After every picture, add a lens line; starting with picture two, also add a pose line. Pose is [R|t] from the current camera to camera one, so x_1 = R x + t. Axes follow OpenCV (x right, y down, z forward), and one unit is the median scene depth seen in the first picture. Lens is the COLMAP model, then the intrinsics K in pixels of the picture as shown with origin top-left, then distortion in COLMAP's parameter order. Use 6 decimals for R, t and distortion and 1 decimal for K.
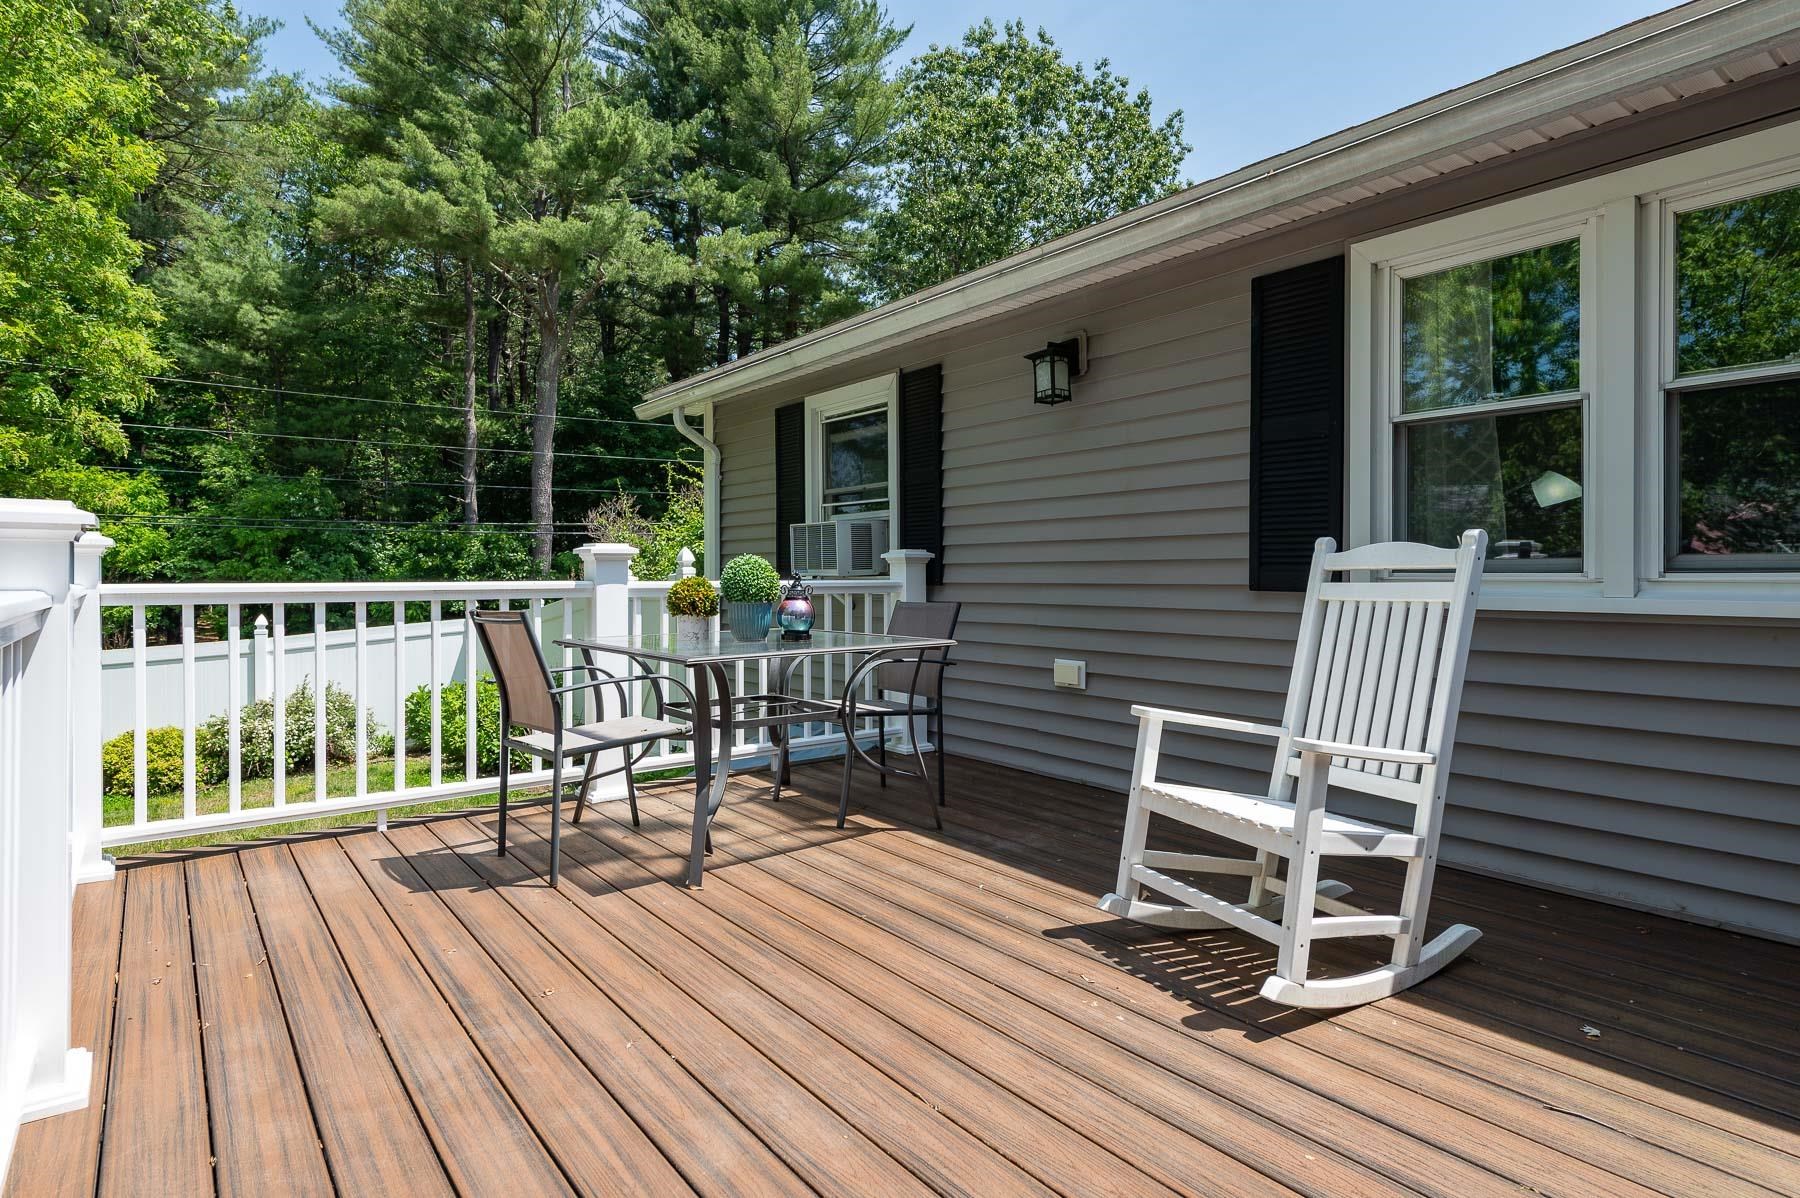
lens RADIAL K [[953.6, 0, 931.3], [0, 953.6, 570.6], [0, 0, 1]] dist [0.002898, 0.000022]
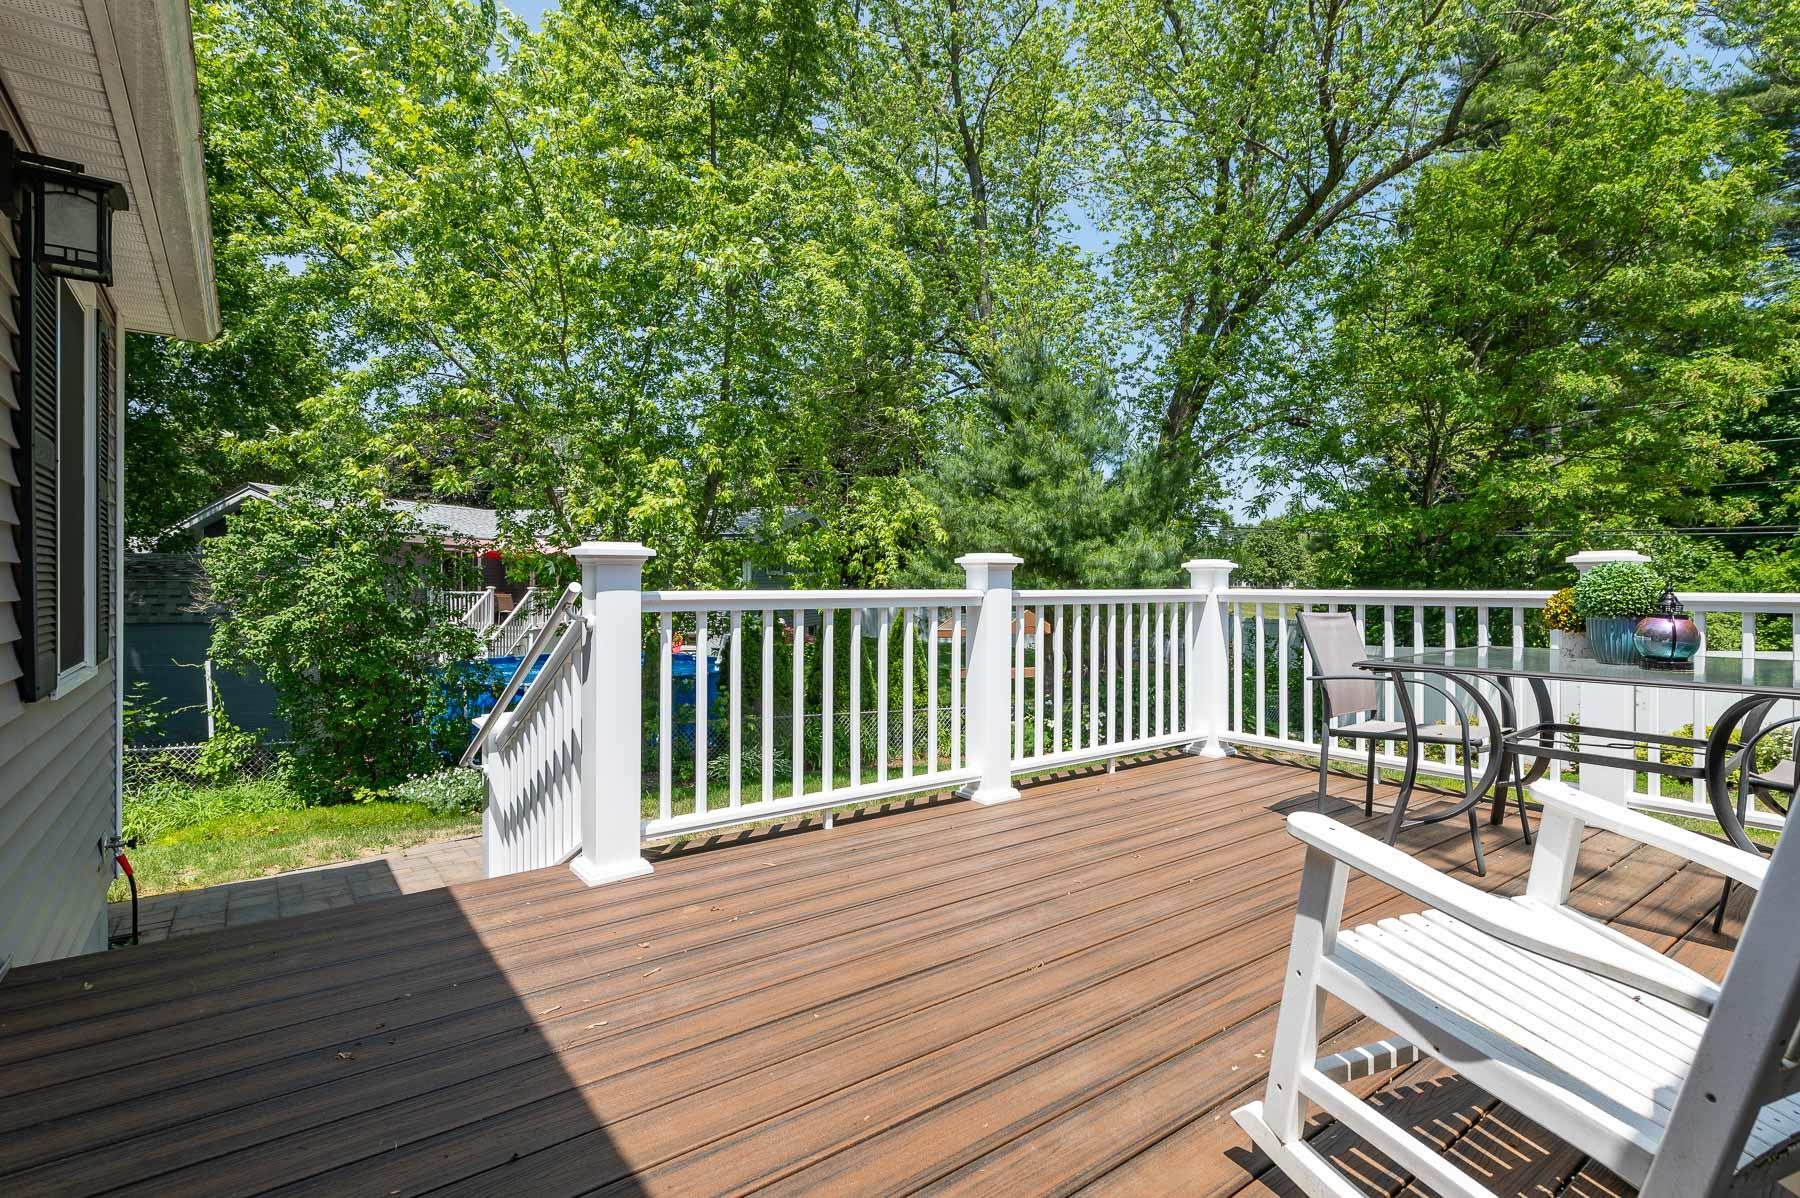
lens RADIAL K [[835.8, 0, 899.3], [0, 835.8, 591.0], [0, 0, 1]] dist [0.004404, -0.000096]
pose [[-0.037278, 0.009525, -0.999260, 0.424623], [0.004364, 0.999947, 0.009369, 0.000716], [0.999295, -0.004011, -0.037318, 0.299739]]
